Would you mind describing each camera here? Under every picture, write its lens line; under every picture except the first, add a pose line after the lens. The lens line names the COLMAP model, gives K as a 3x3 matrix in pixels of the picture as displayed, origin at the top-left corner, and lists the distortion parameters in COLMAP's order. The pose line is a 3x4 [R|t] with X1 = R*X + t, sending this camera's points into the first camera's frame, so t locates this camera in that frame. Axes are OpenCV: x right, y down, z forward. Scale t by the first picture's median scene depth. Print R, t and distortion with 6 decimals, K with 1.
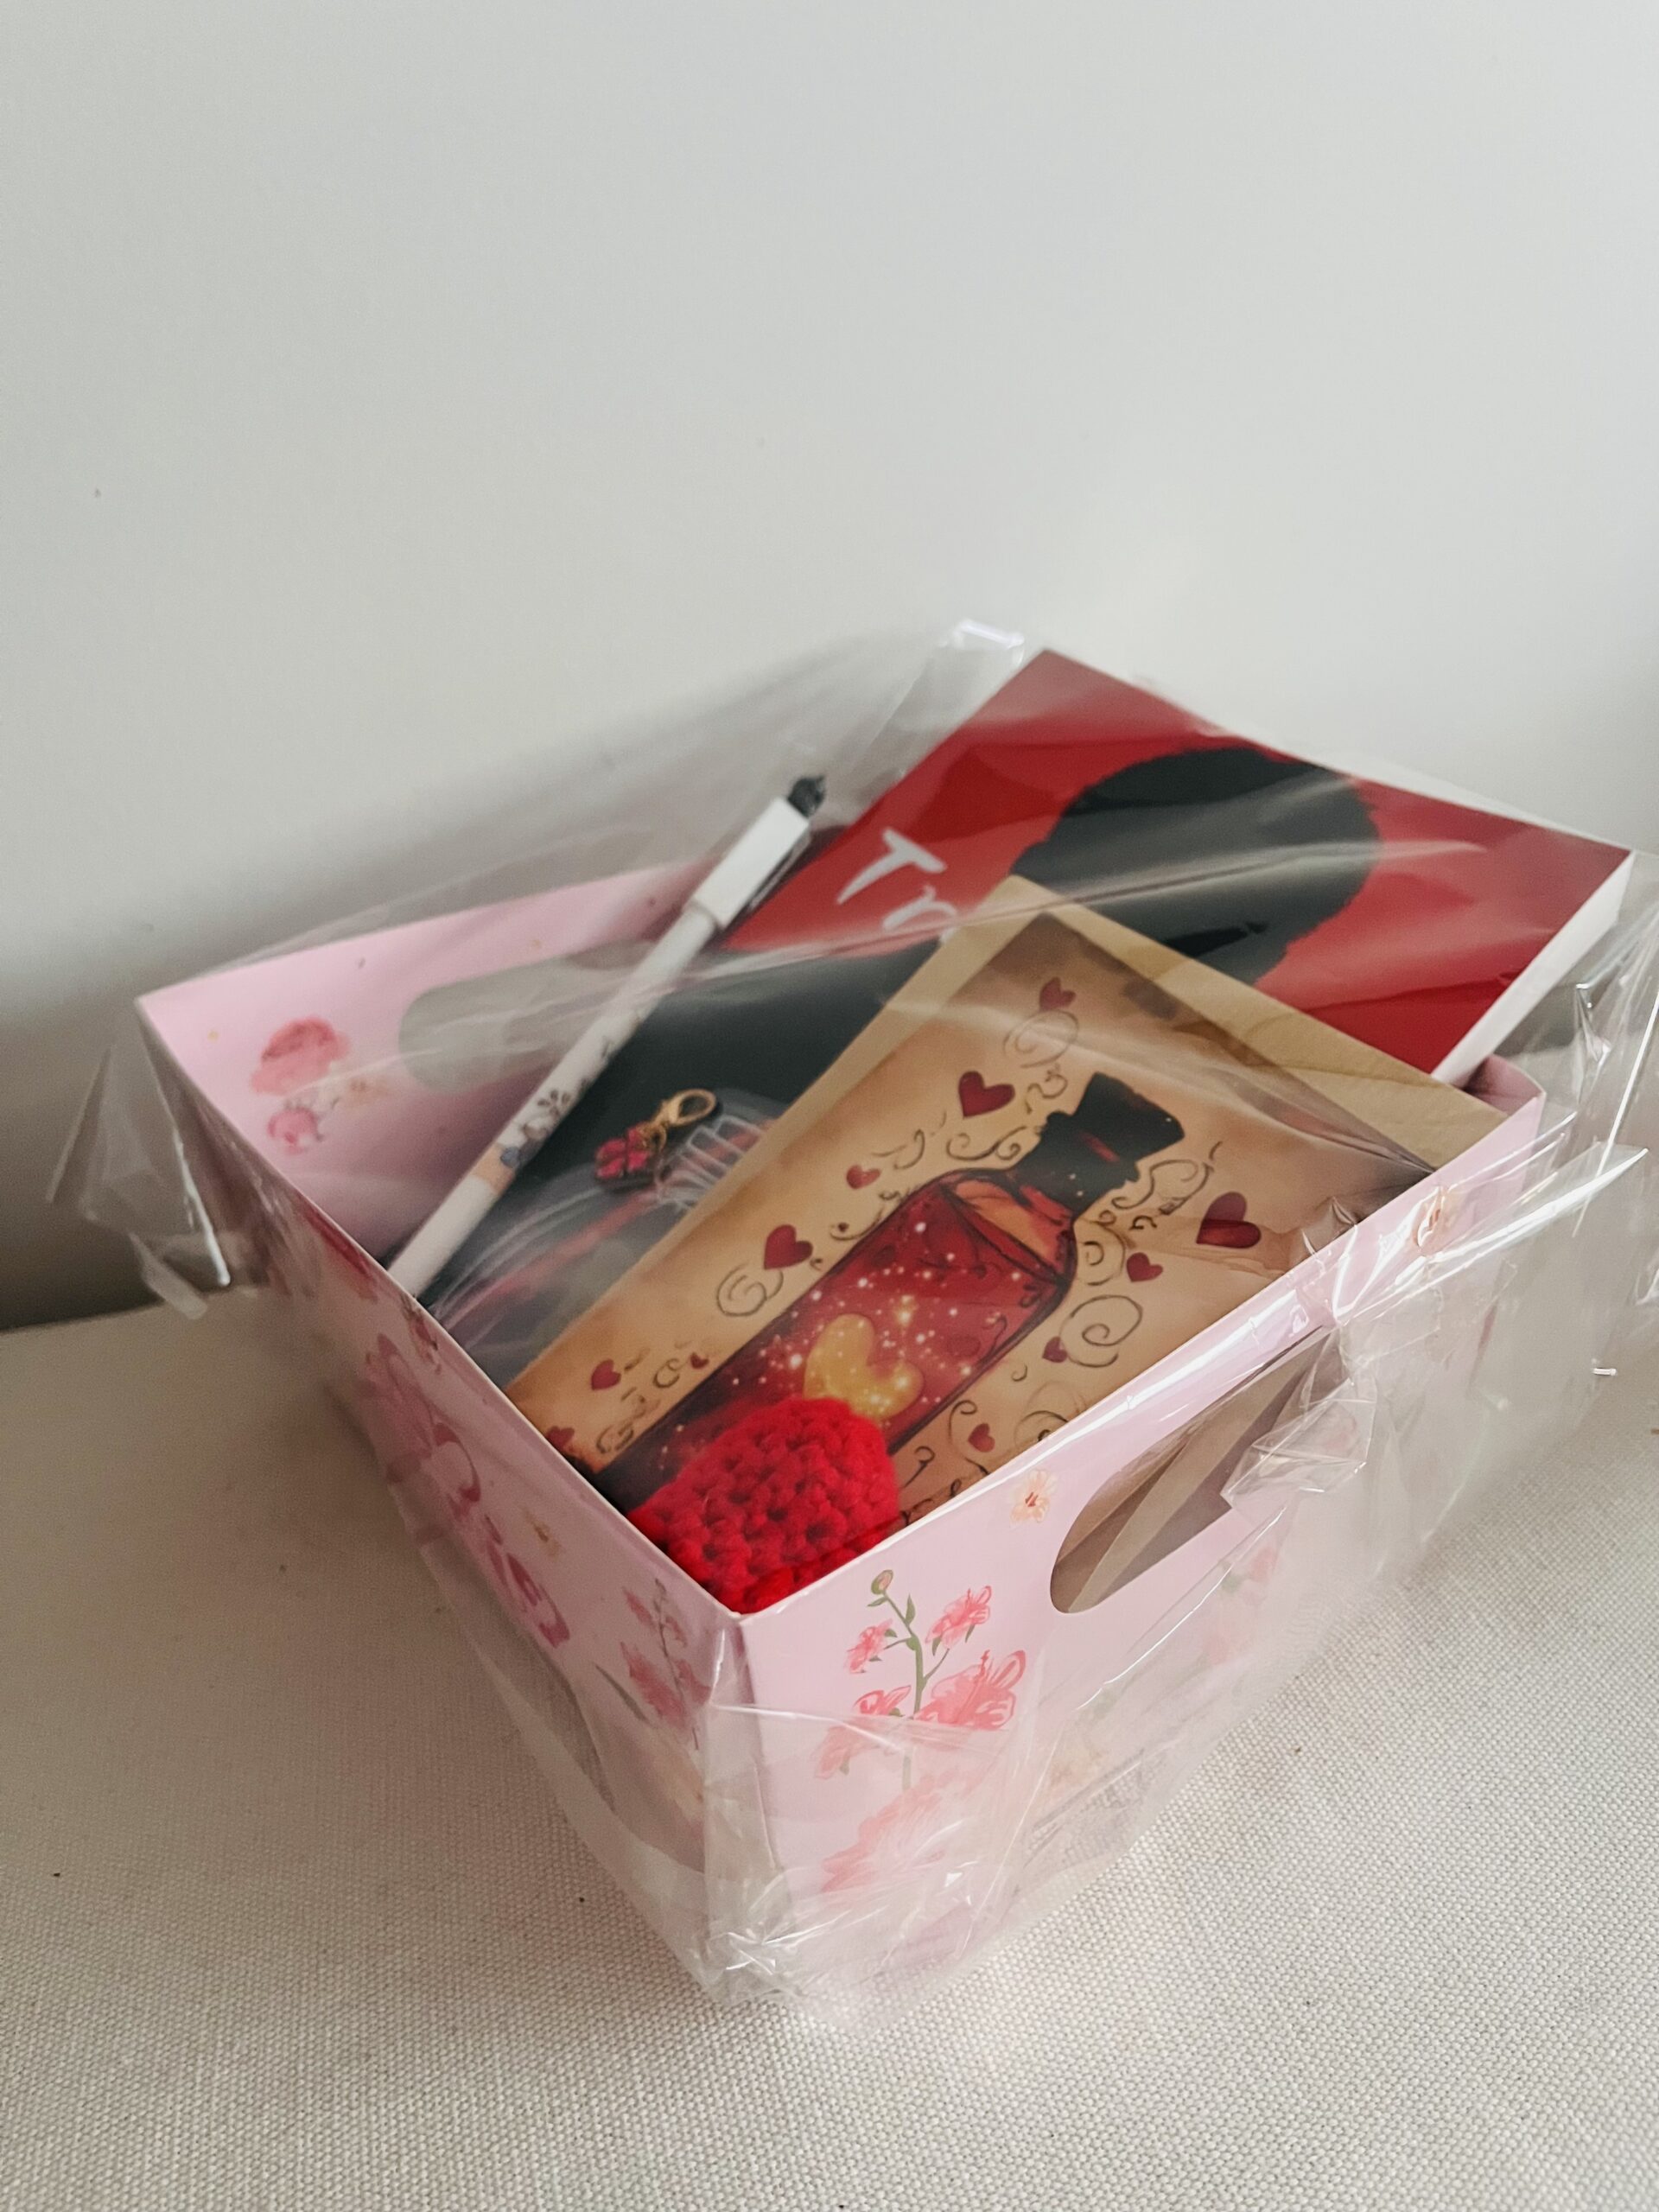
lens RADIAL K [[1716.0, 0, 829.9], [0, 1716.0, 1102.5], [0, 0, 1]] dist [0.069787, -0.124873]
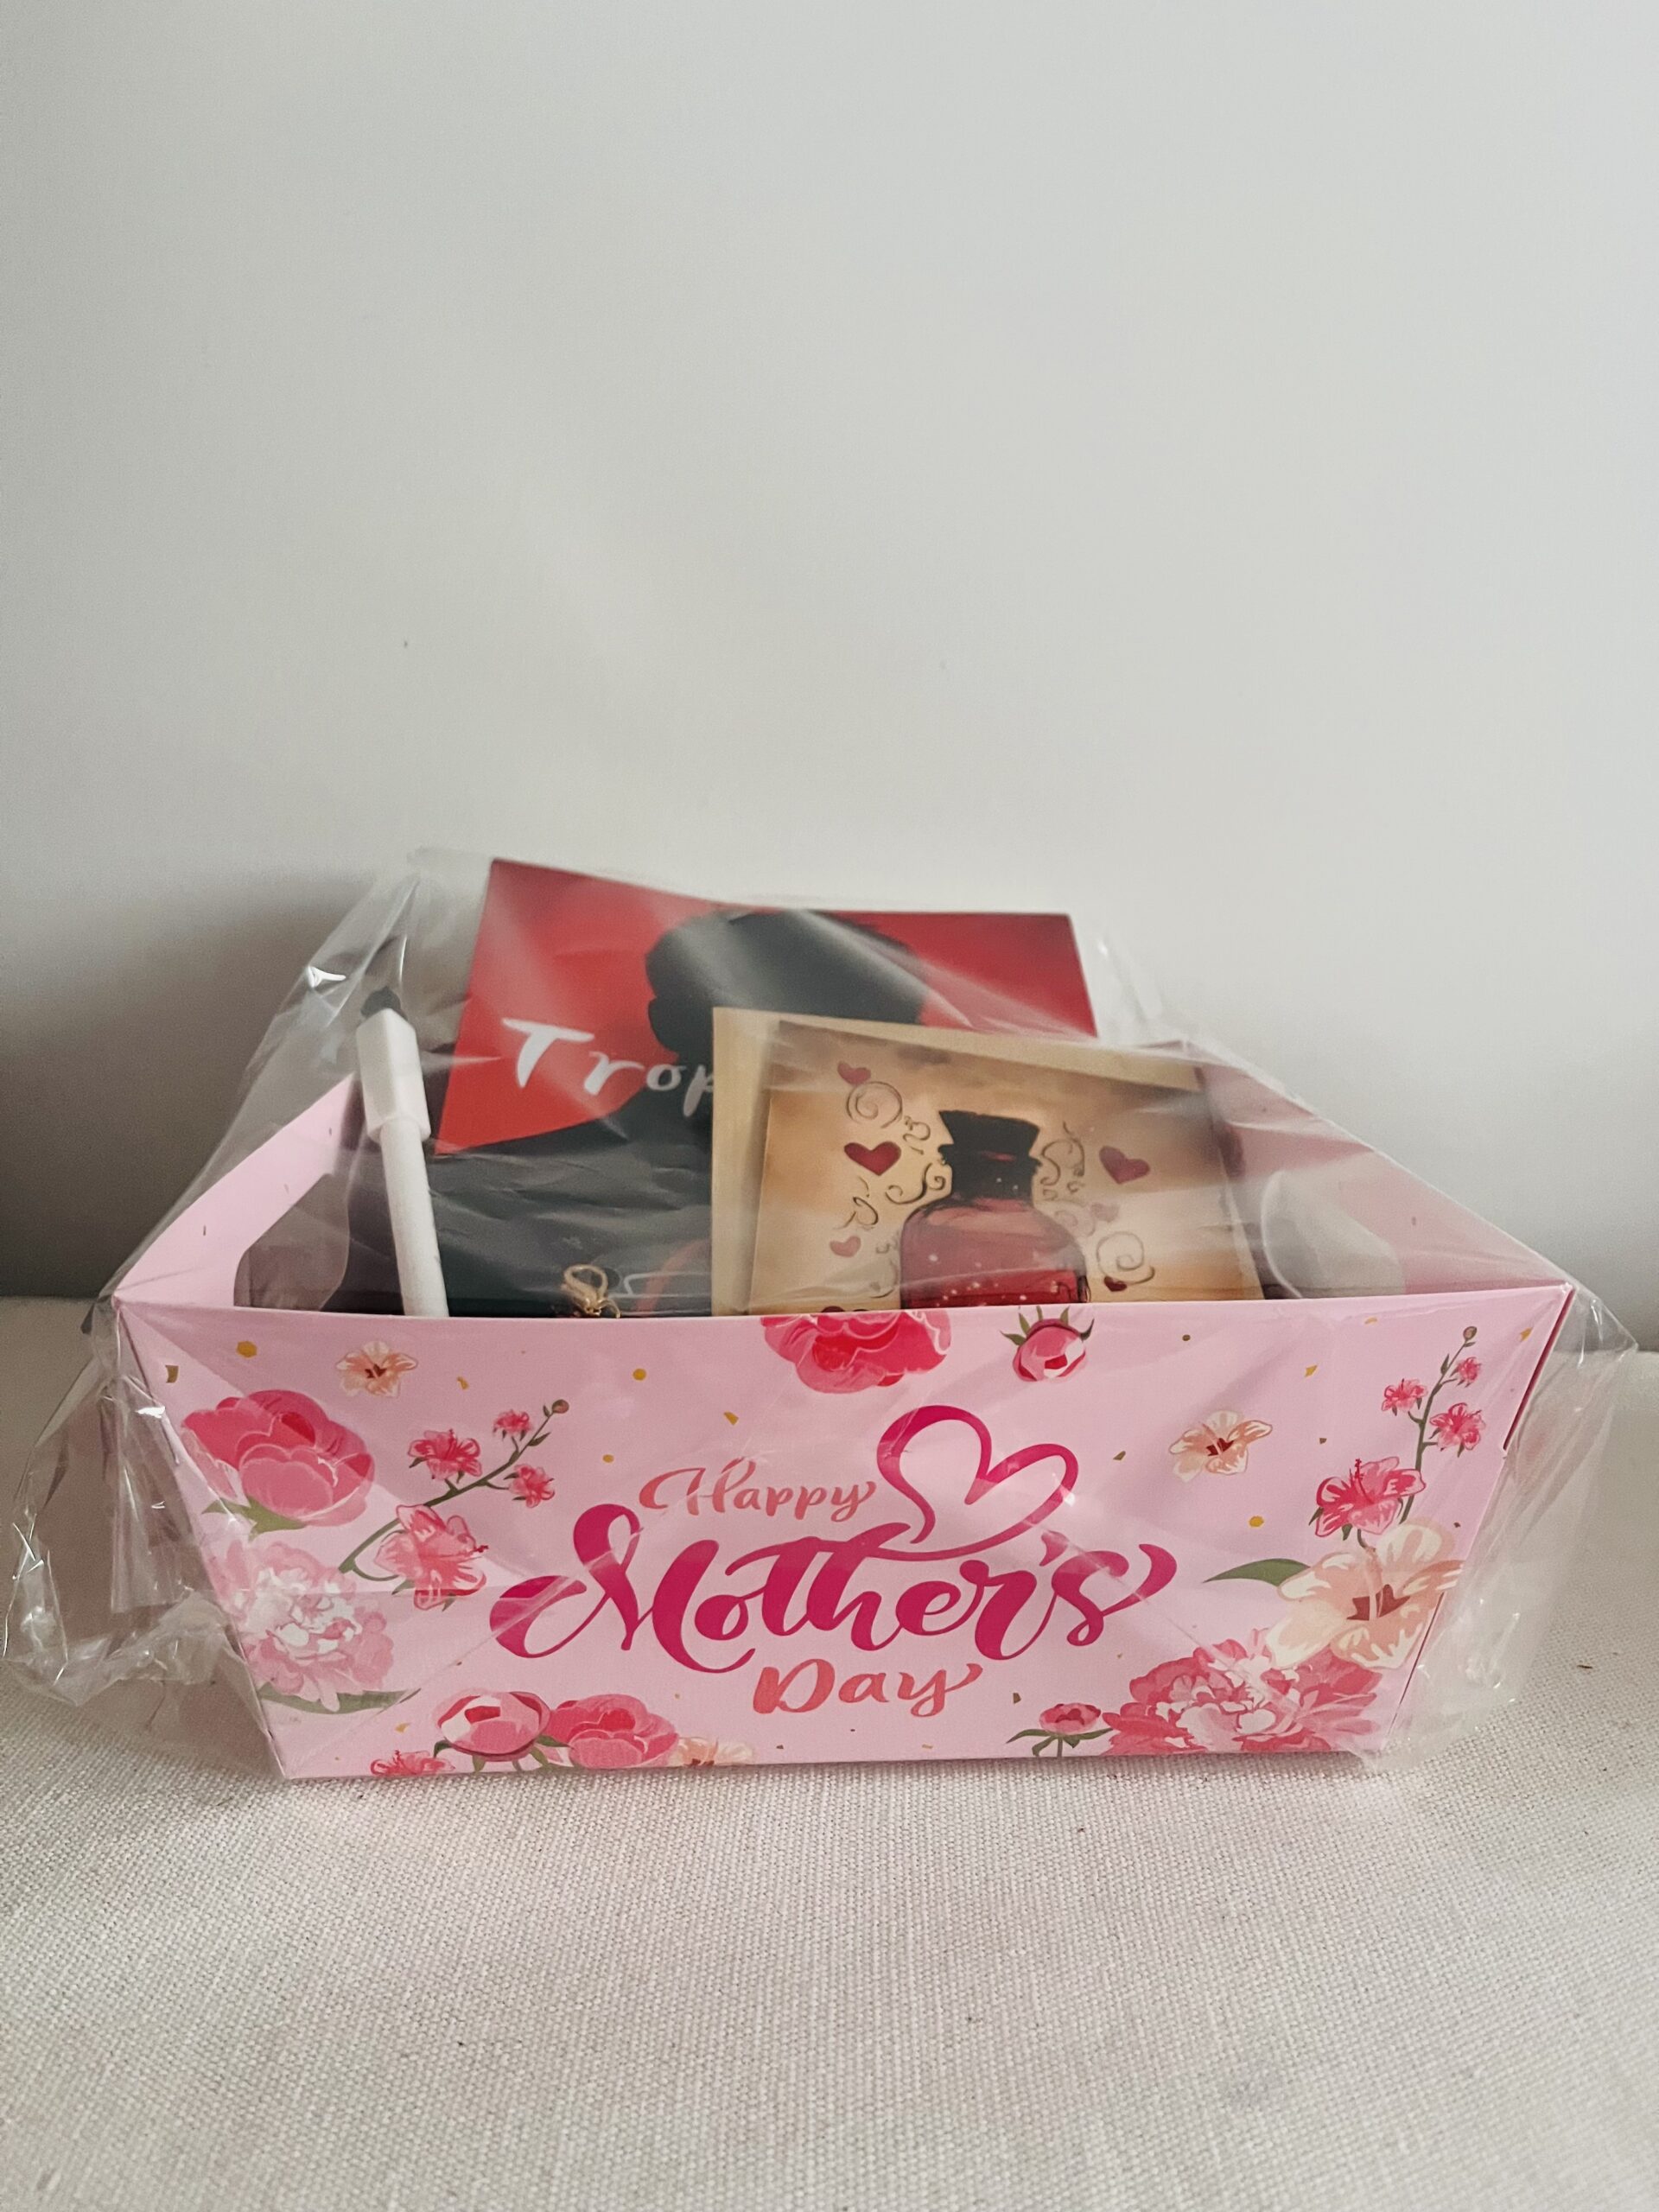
lens RADIAL K [[1716.0, 0, 821.2], [0, 1716.0, 1109.6], [0, 0, 1]] dist [0.069787, -0.124873]
pose [[0.538936, -0.172884, 0.824415, -0.926584], [0.360406, 0.931930, -0.040174, -0.000180], [-0.761352, 0.318775, 0.564559, 0.389235]]
